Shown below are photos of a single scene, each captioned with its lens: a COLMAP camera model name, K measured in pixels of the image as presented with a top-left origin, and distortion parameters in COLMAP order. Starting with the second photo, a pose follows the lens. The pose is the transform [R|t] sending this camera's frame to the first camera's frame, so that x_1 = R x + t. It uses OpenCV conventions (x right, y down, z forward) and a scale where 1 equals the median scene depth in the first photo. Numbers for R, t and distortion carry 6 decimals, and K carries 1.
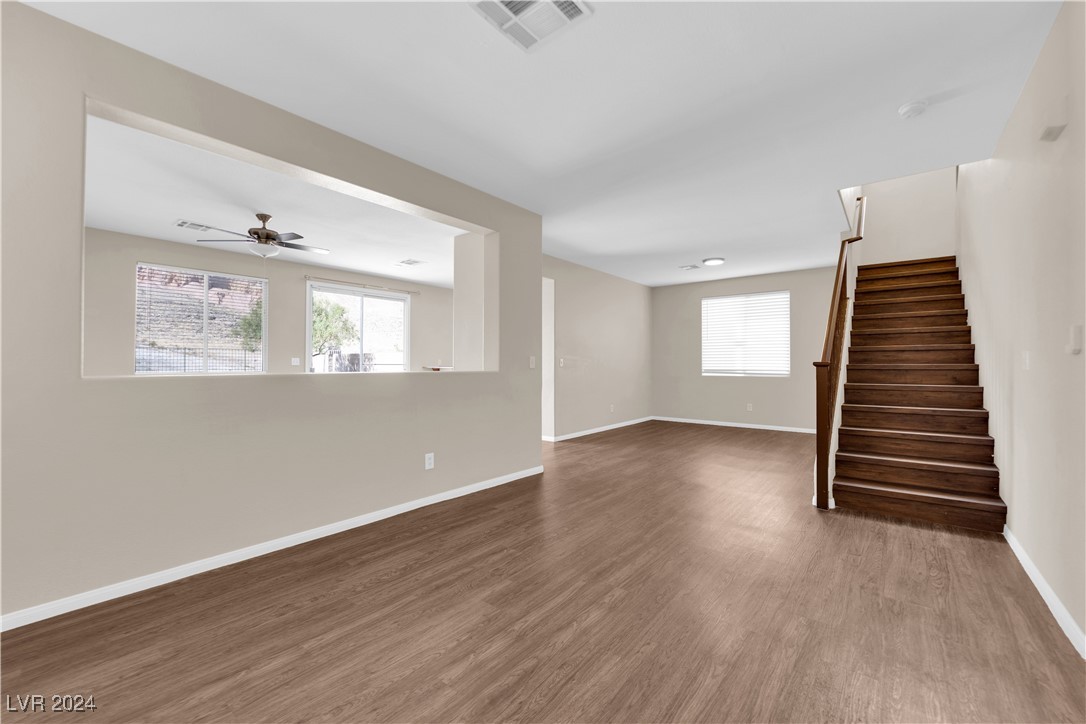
lens RADIAL K [[433.0, 0, 543.0], [0, 433.0, 362.0], [0, 0, 1]] dist [-0.000371, -0.008690]
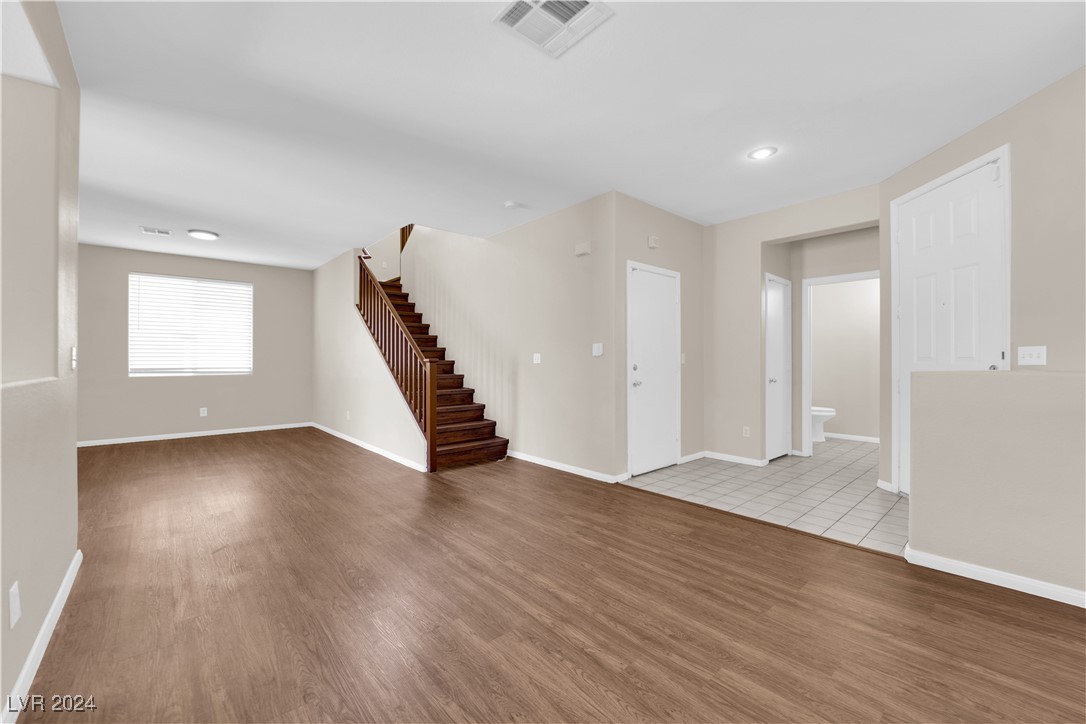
lens RADIAL K [[433.0, 0, 543.0], [0, 433.0, 362.0], [0, 0, 1]] dist [-0.000371, -0.008690]
pose [[0.164356, -0.002971, 0.986397, -0.916409], [-0.002901, 0.999990, 0.003495, 0.006129], [-0.986397, -0.003436, 0.164346, 0.737074]]
